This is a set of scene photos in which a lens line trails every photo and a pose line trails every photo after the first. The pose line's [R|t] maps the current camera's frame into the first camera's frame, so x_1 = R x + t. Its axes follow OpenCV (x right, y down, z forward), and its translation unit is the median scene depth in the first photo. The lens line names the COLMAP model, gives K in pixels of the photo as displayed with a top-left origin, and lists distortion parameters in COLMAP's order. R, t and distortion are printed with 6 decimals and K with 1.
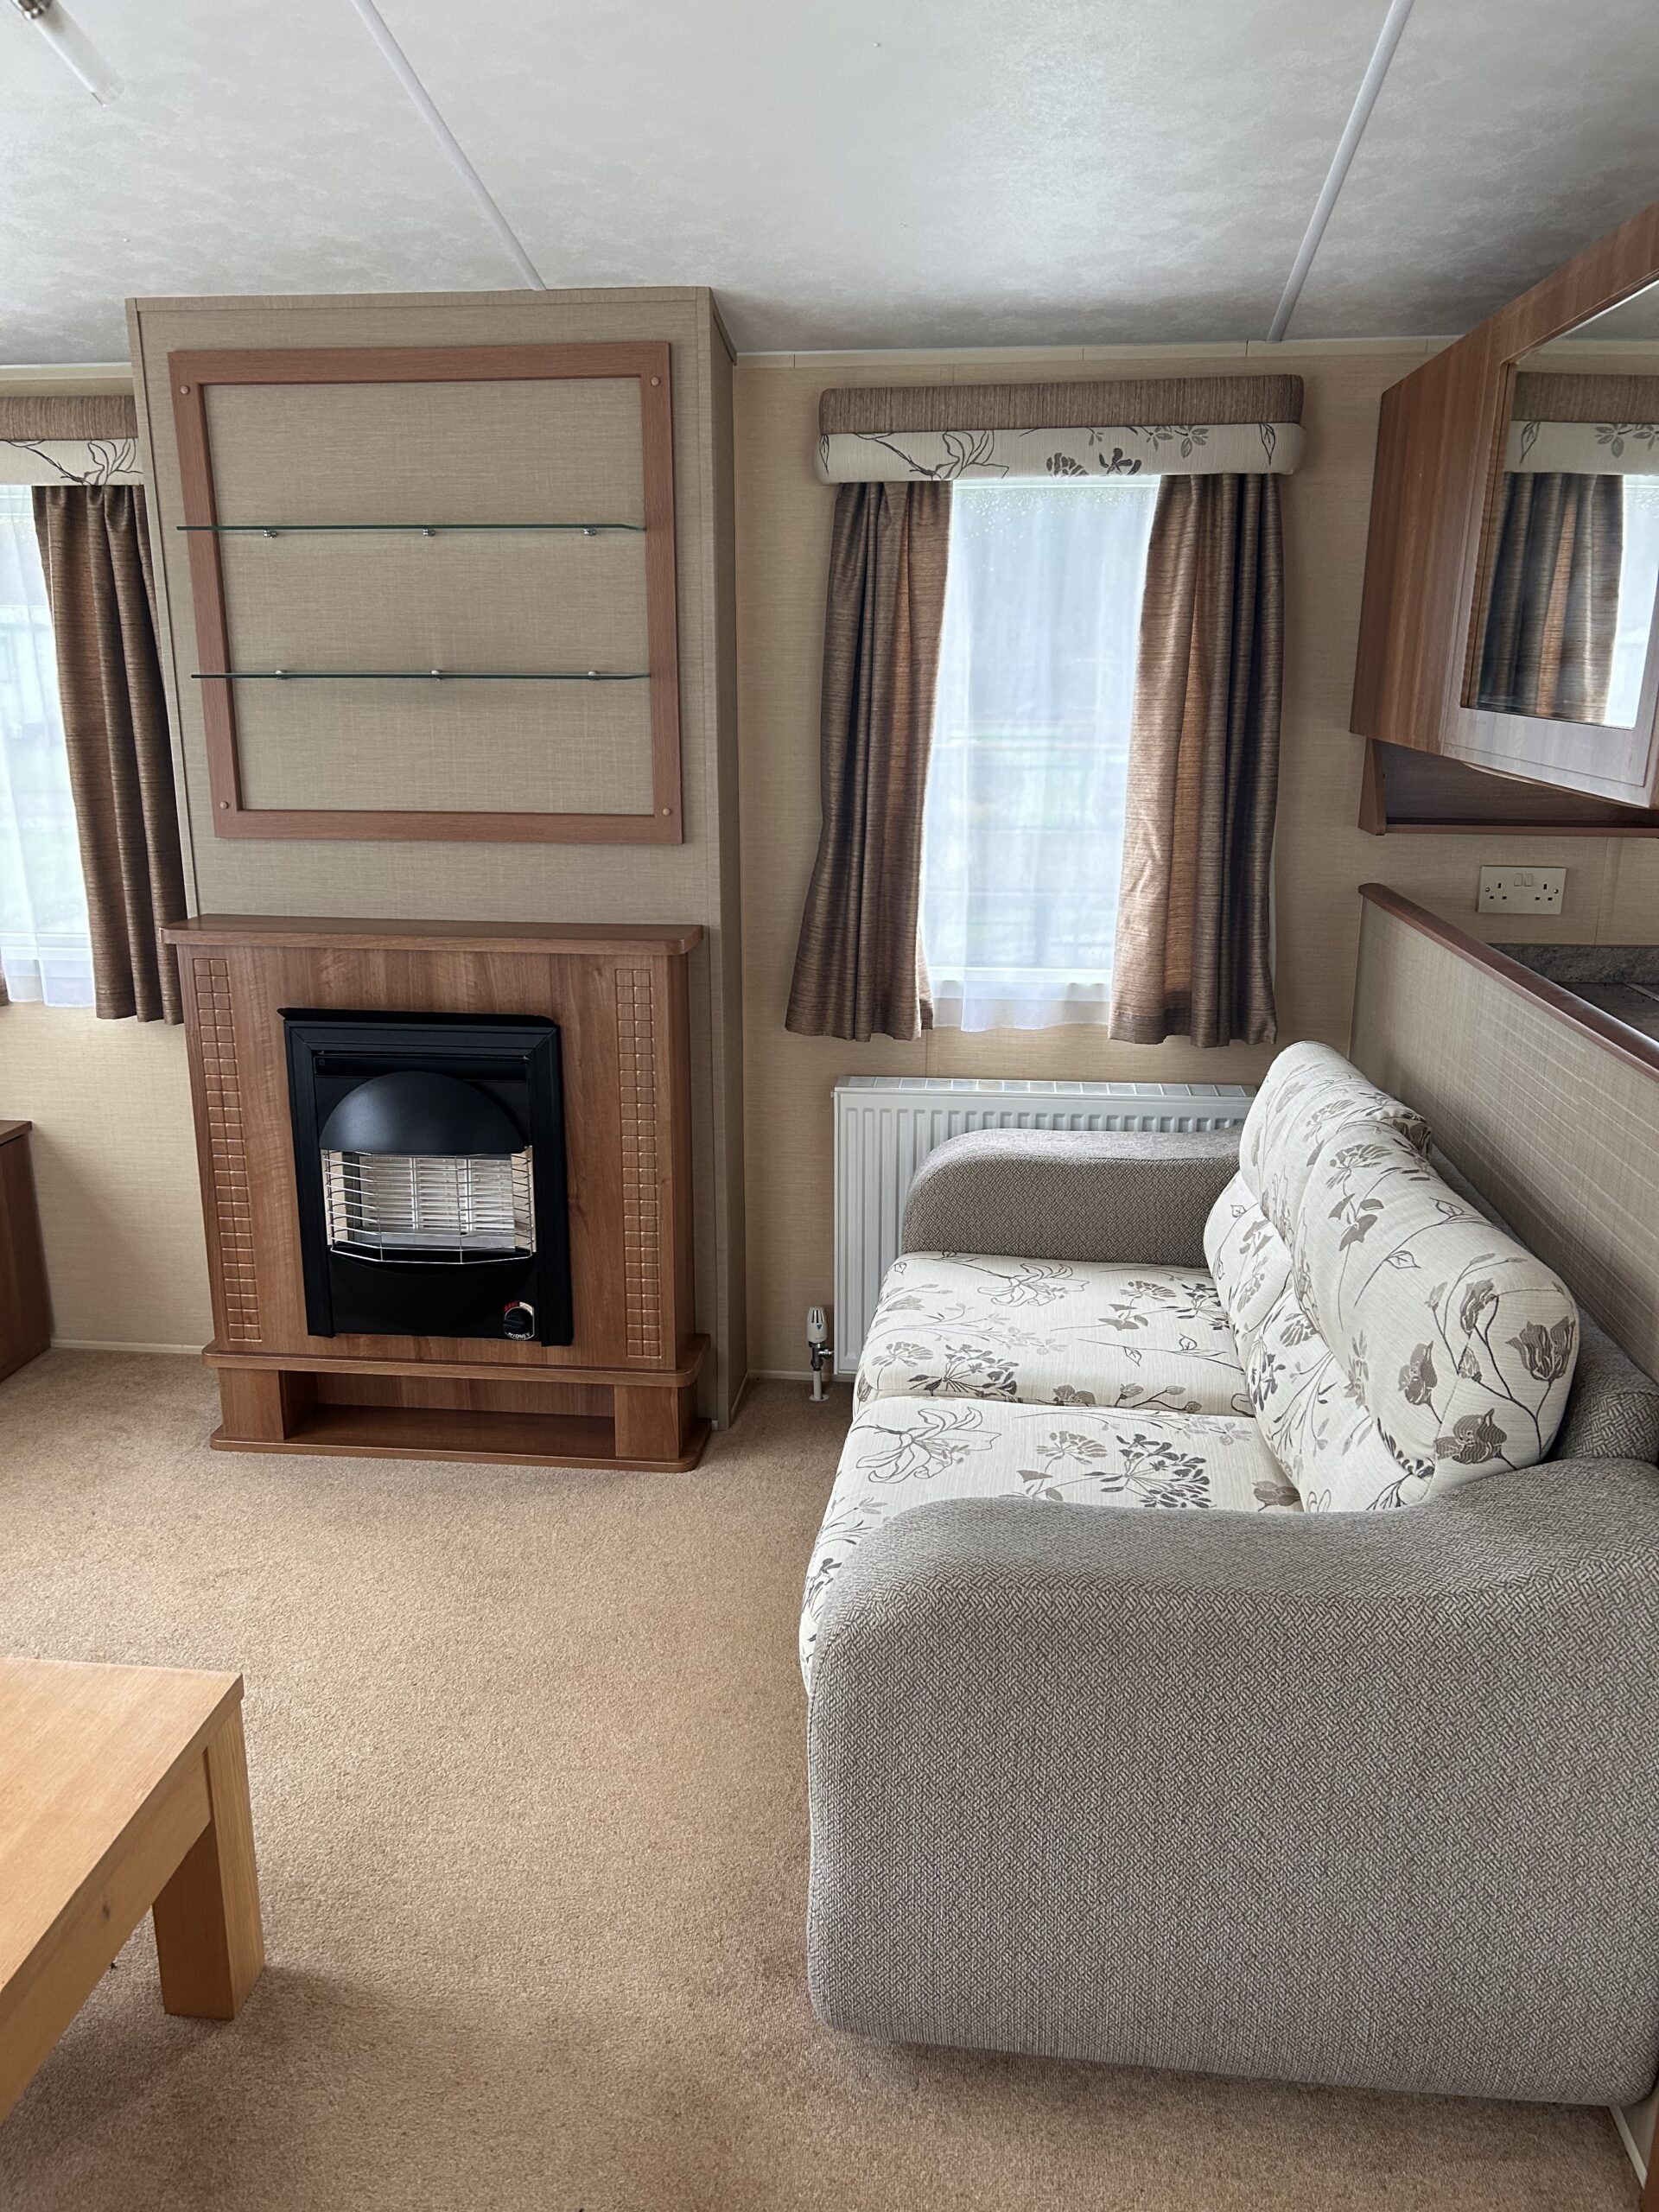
lens RADIAL K [[1669.1, 0, 827.4], [0, 1669.1, 1110.3], [0, 0, 1]] dist [0.033333, -0.032403]
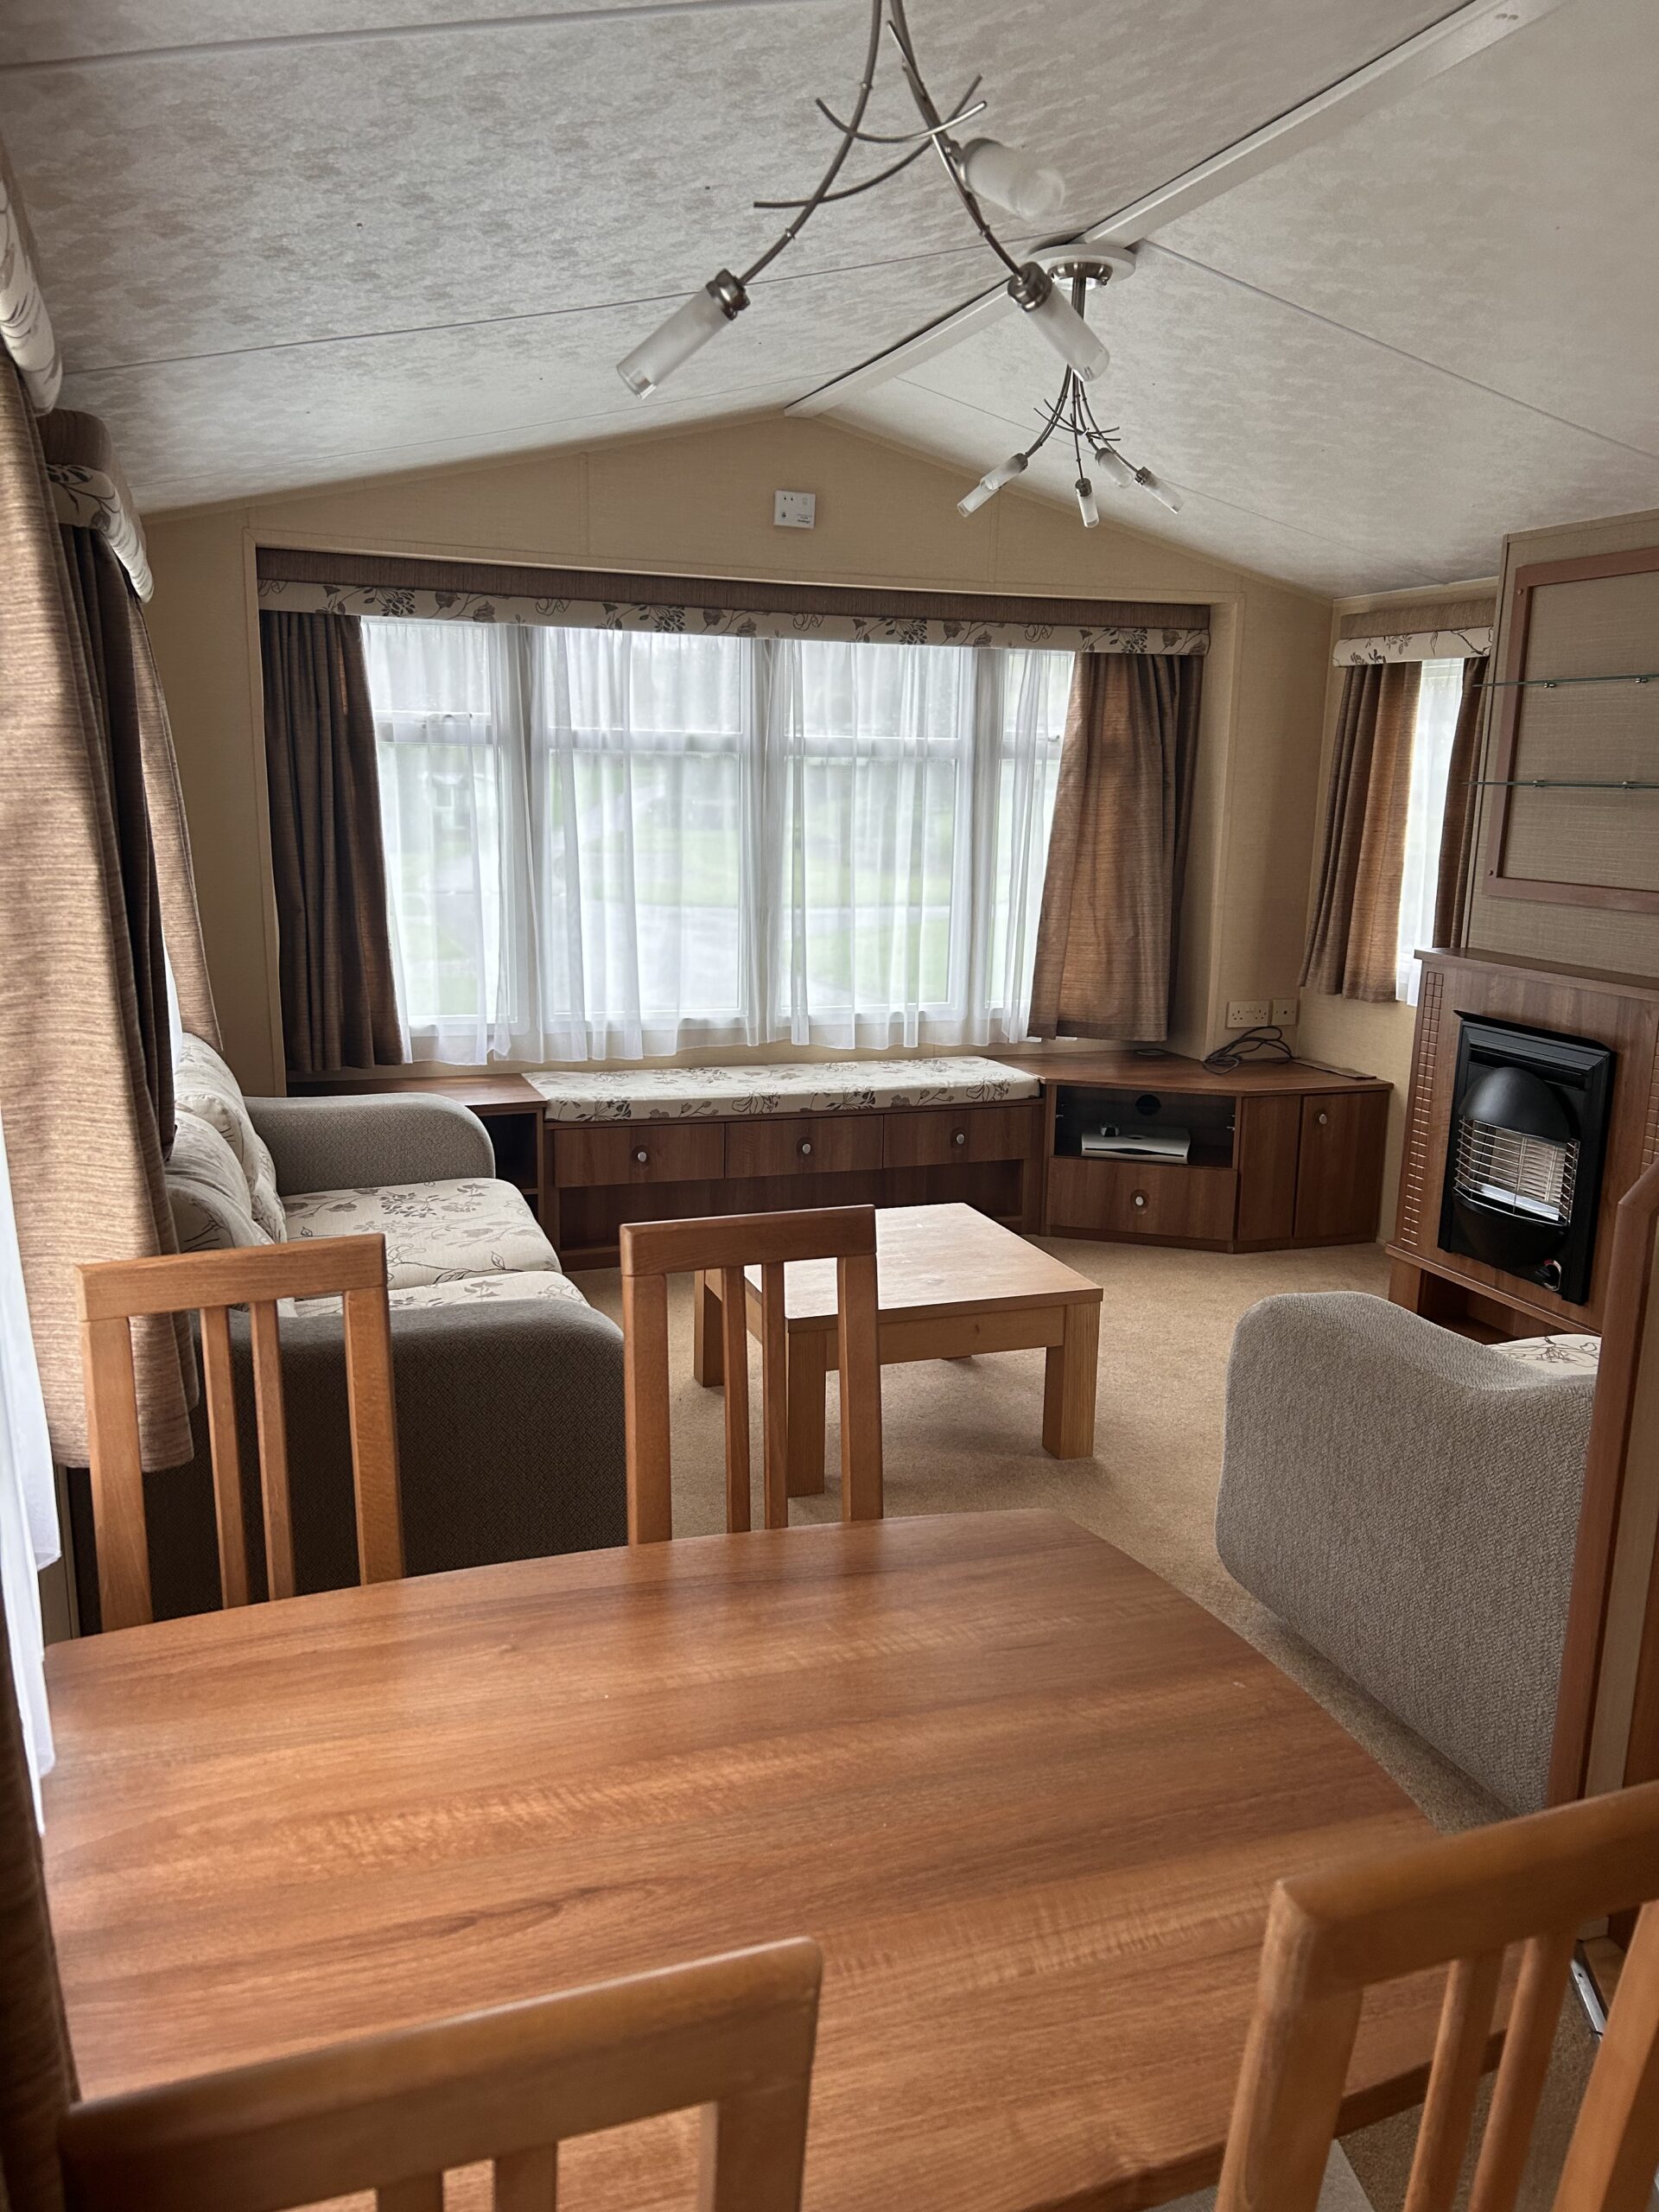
lens RADIAL K [[1669.1, 0, 818.7], [0, 1669.1, 1122.8], [0, 0, 1]] dist [0.033333, -0.032403]
pose [[0.430865, 0.201520, -0.879628, 0.724651], [-0.259287, 0.961290, 0.093223, 0.040472], [0.864364, 0.187910, 0.466438, -0.128217]]
